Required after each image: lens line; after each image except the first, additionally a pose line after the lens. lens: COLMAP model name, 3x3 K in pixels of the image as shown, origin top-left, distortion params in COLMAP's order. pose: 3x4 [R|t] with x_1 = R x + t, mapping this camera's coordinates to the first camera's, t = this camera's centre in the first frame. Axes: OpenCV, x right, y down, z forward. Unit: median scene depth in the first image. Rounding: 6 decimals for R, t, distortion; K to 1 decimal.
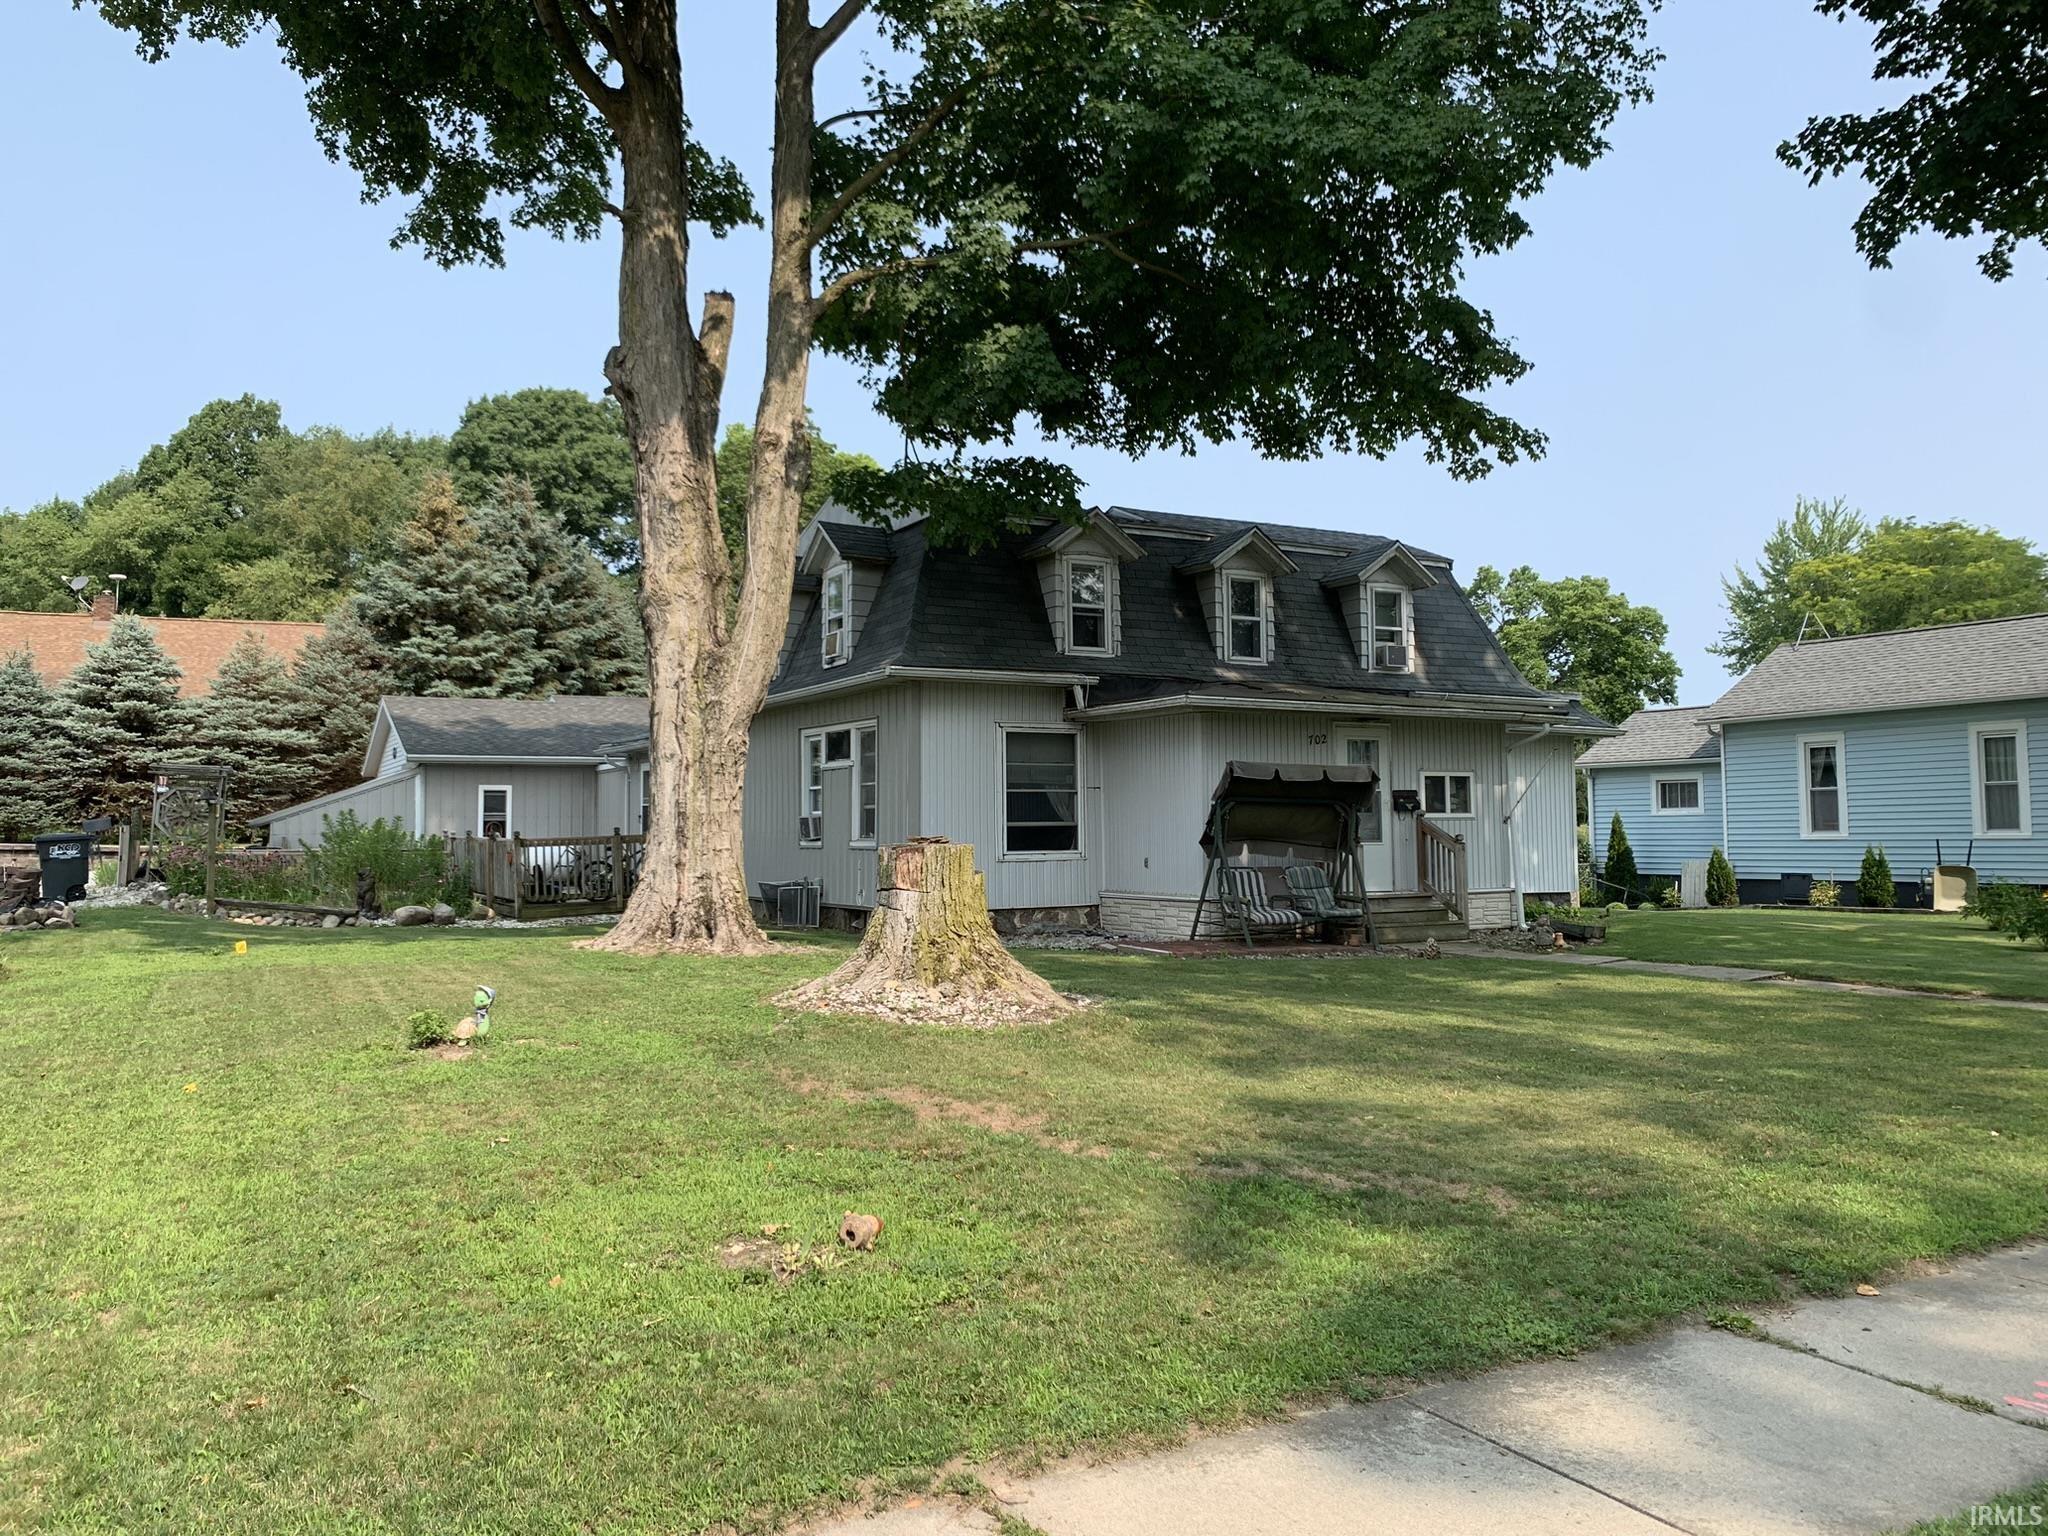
lens RADIAL K [[1564.4, 0, 1024.0], [0, 1564.4, 768.0], [0, 0, 1]] dist [0.002567, -0.010091]
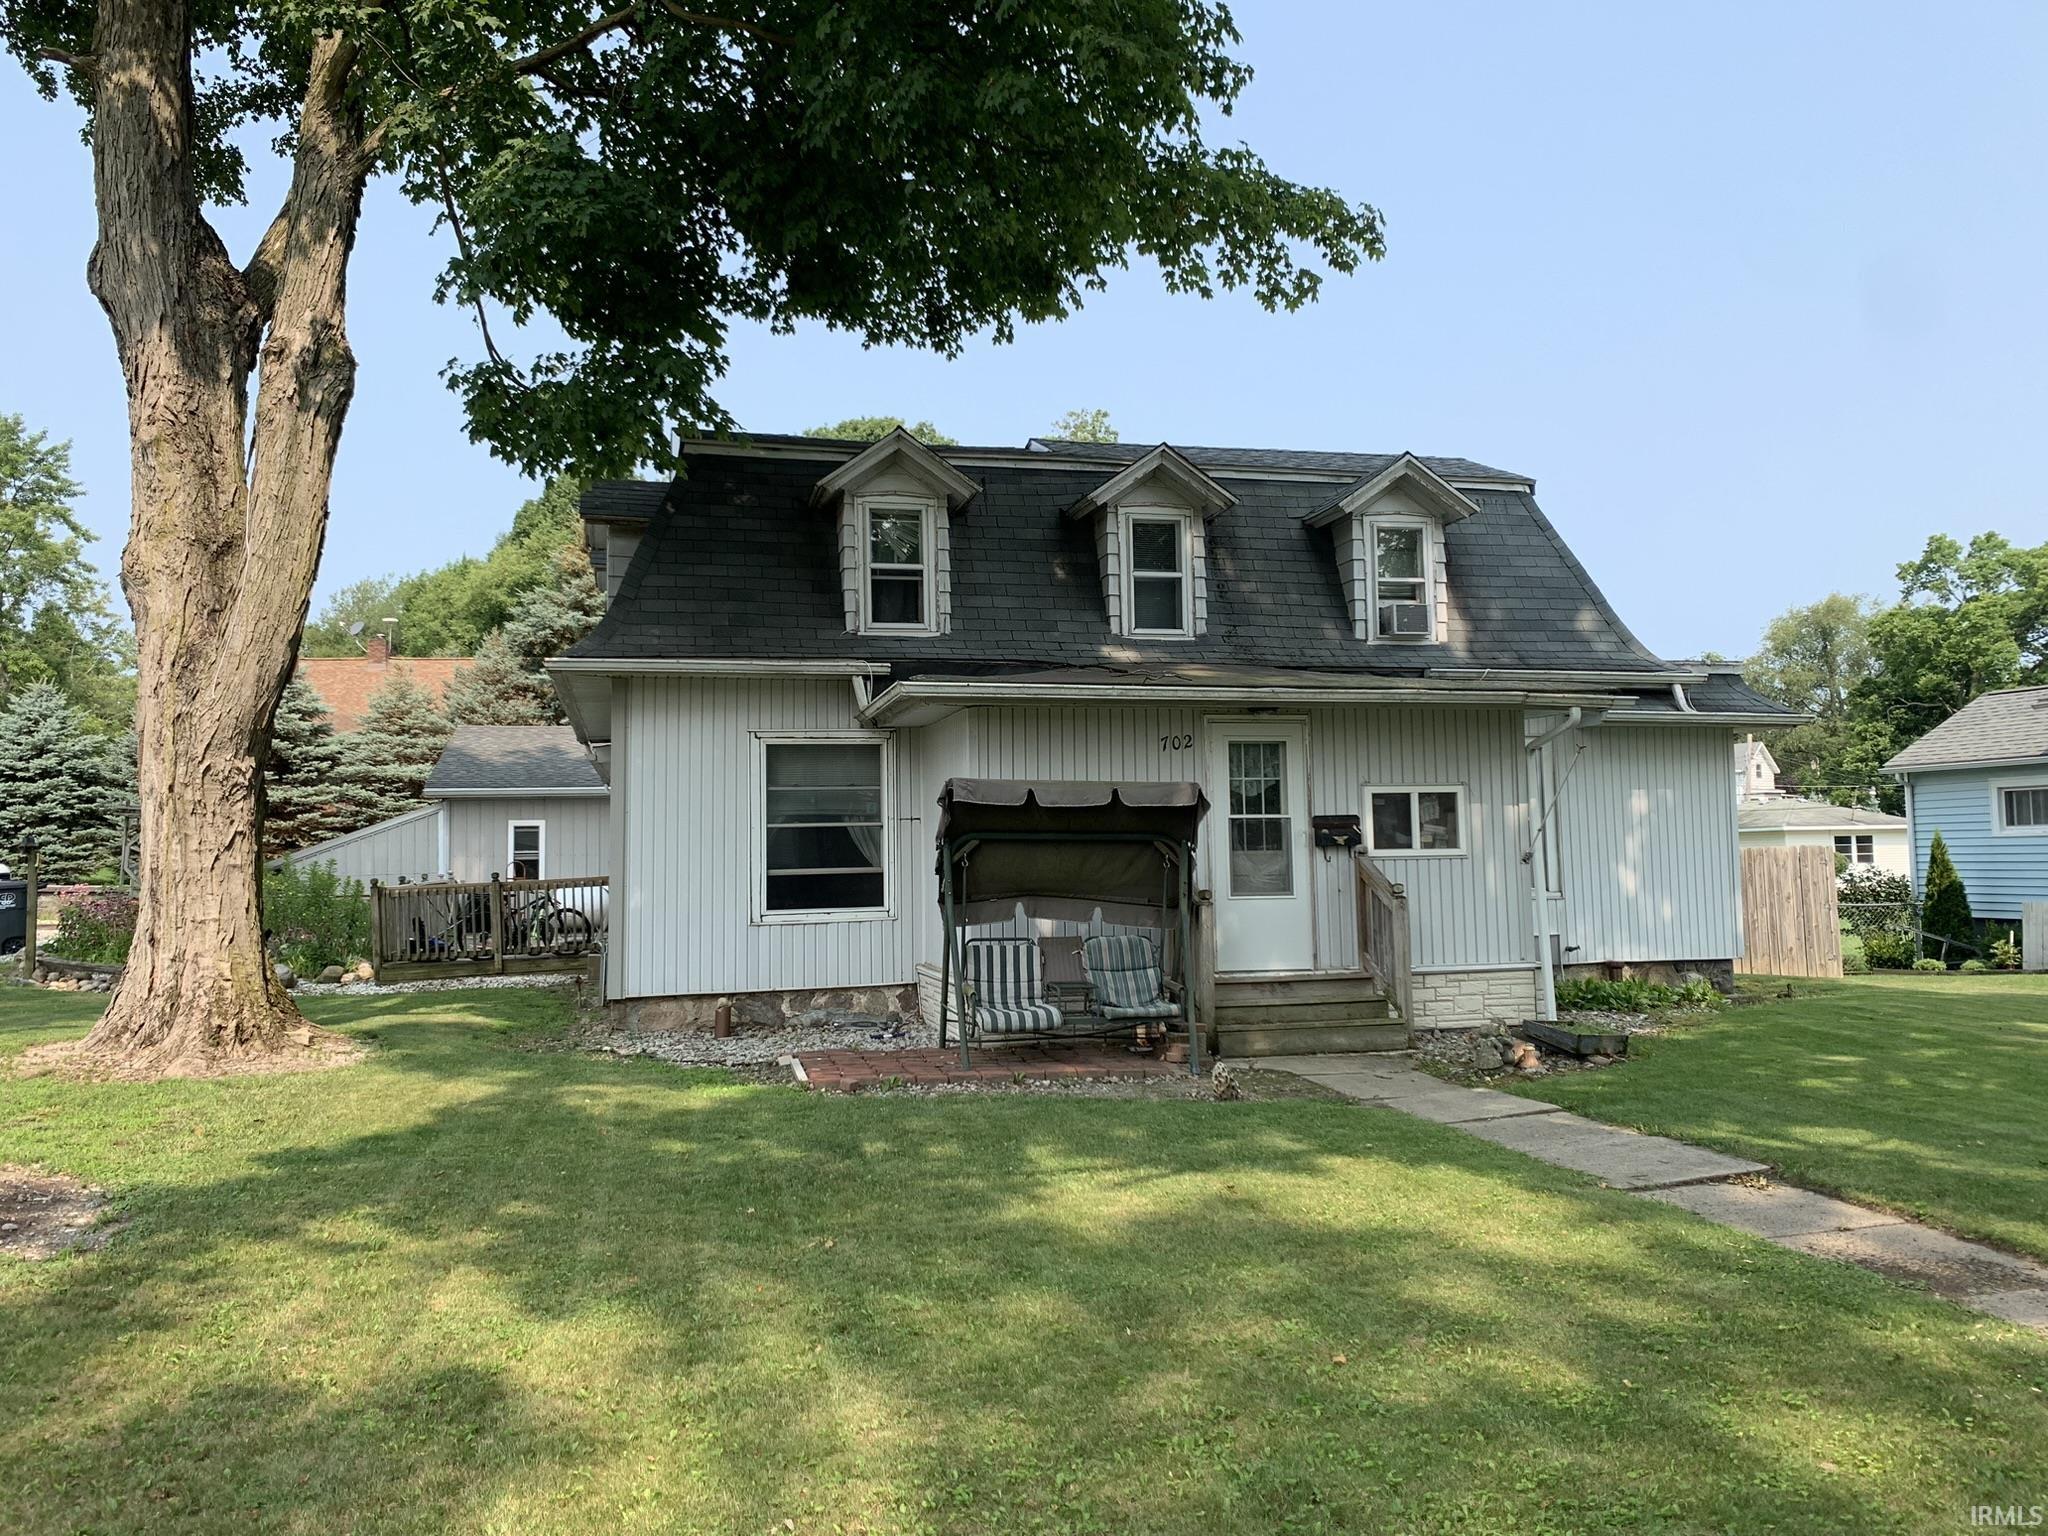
lens RADIAL K [[1560.1, 0, 1024.0], [0, 1560.1, 768.0], [0, 0, 1]] dist [0.017391, -0.029656]
pose [[0.962735, -0.024625, -0.269324, 0.259423], [0.021260, 0.999655, -0.015403, 0.001081], [0.269610, 0.009103, 0.962927, 0.293567]]
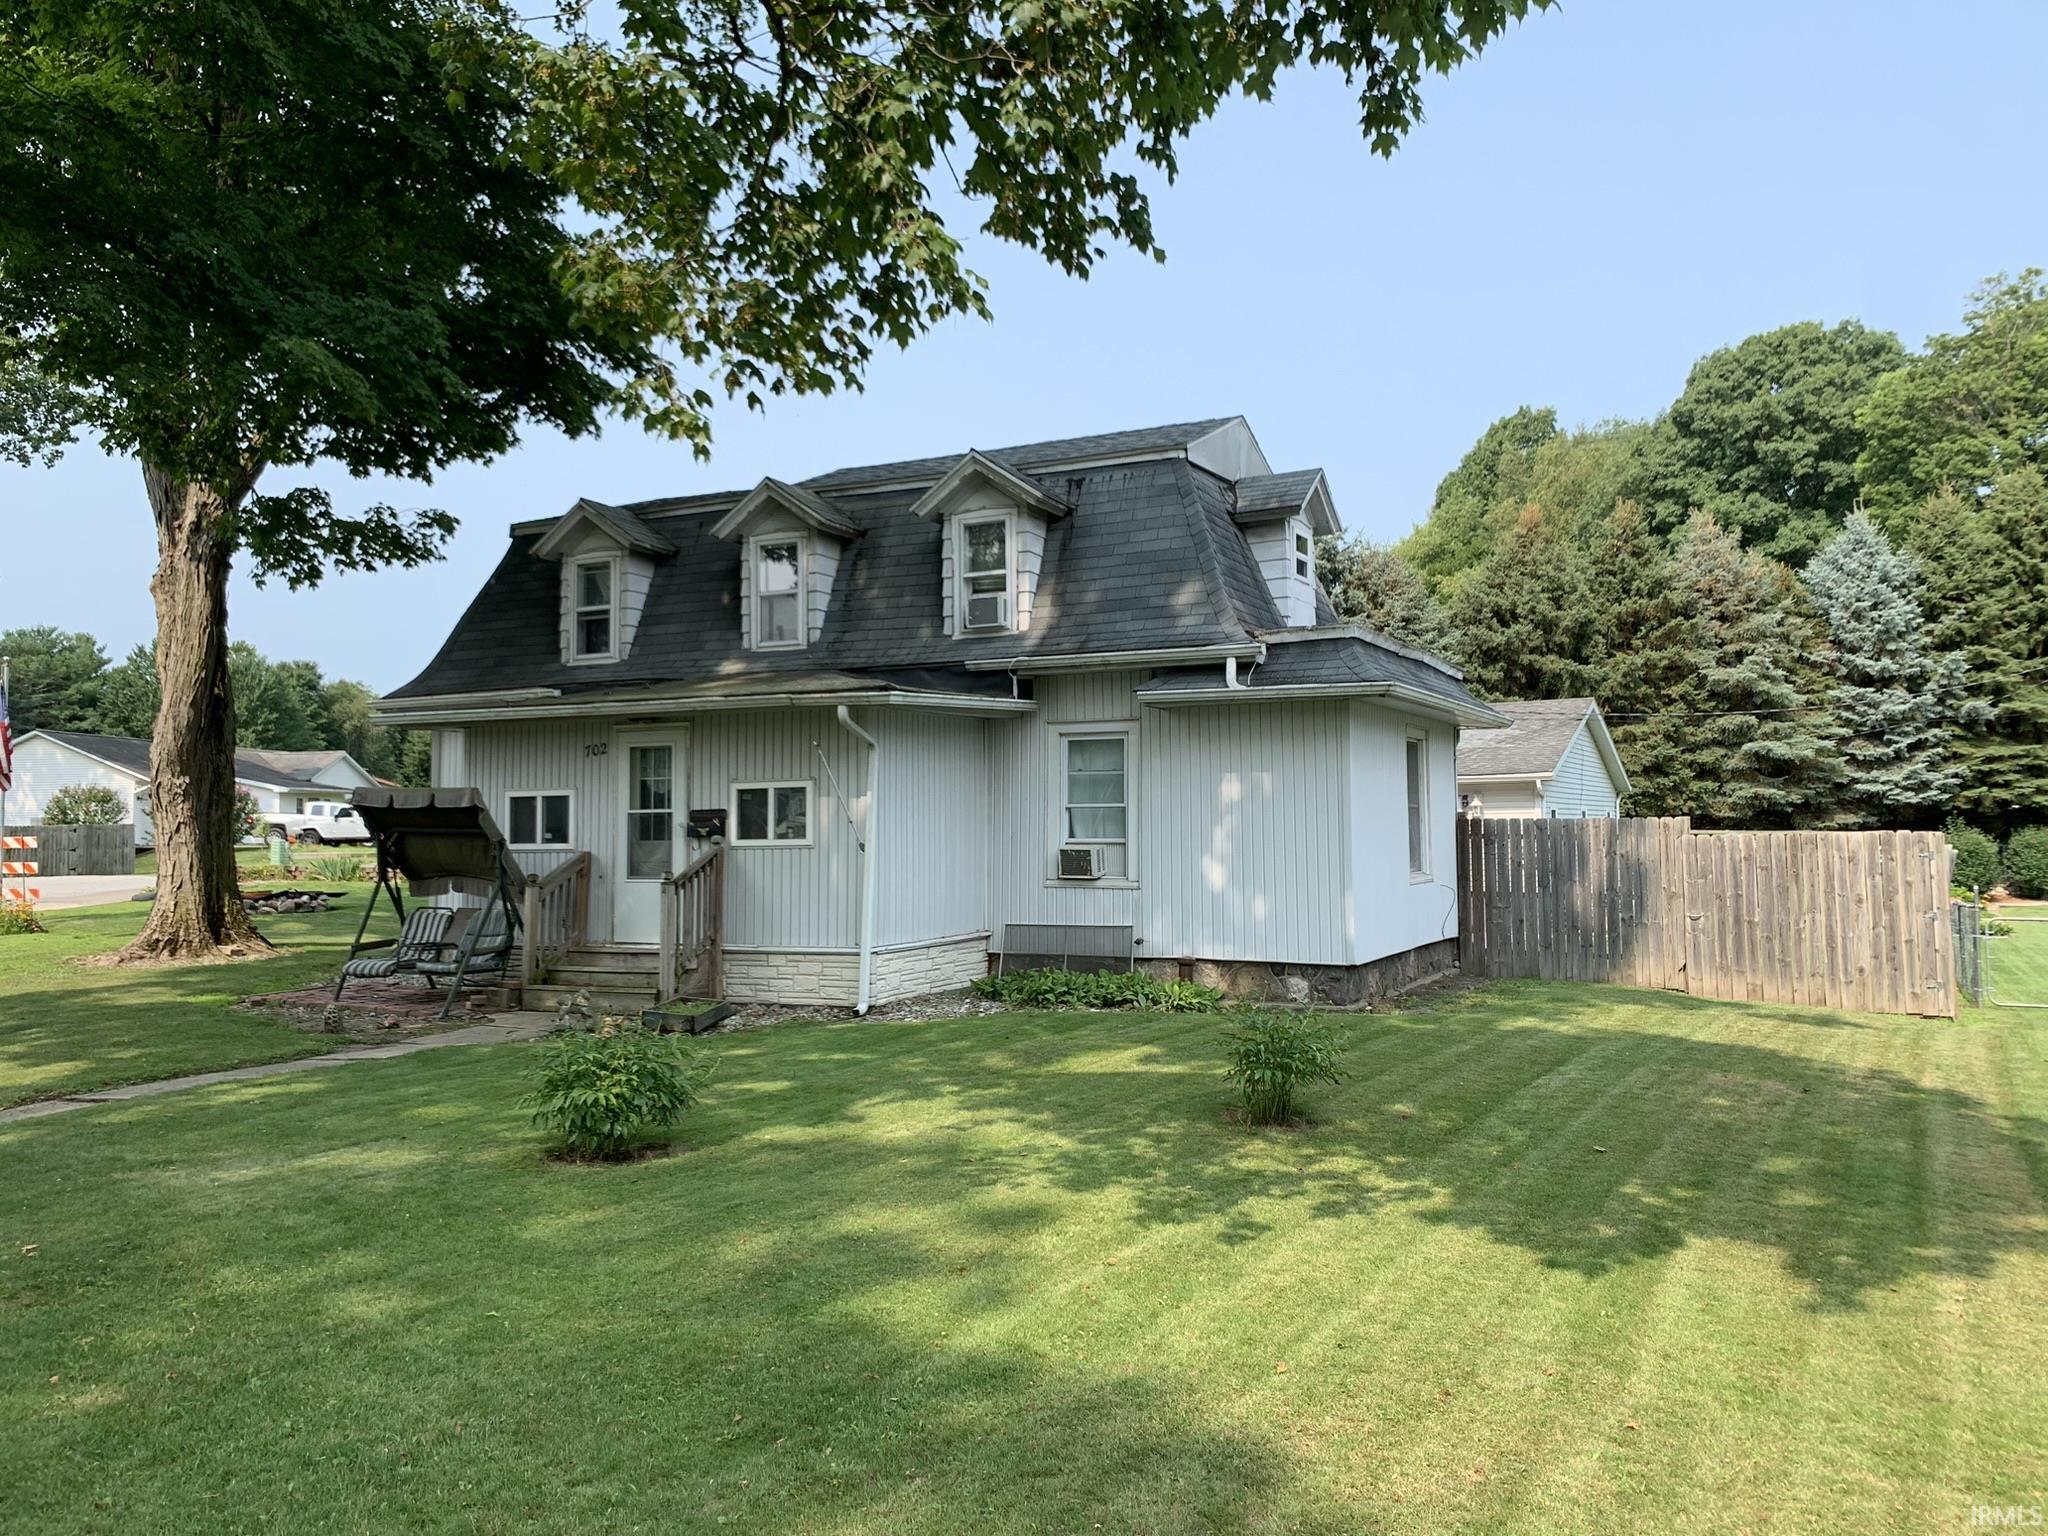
lens RADIAL K [[1560.1, 0, 1024.0], [0, 1560.1, 768.0], [0, 0, 1]] dist [0.017391, -0.029656]
pose [[0.566505, -0.032765, -0.823407, 0.830457], [0.040400, 0.999112, -0.011962, 0.008031], [0.823068, -0.026489, 0.567325, 0.618708]]
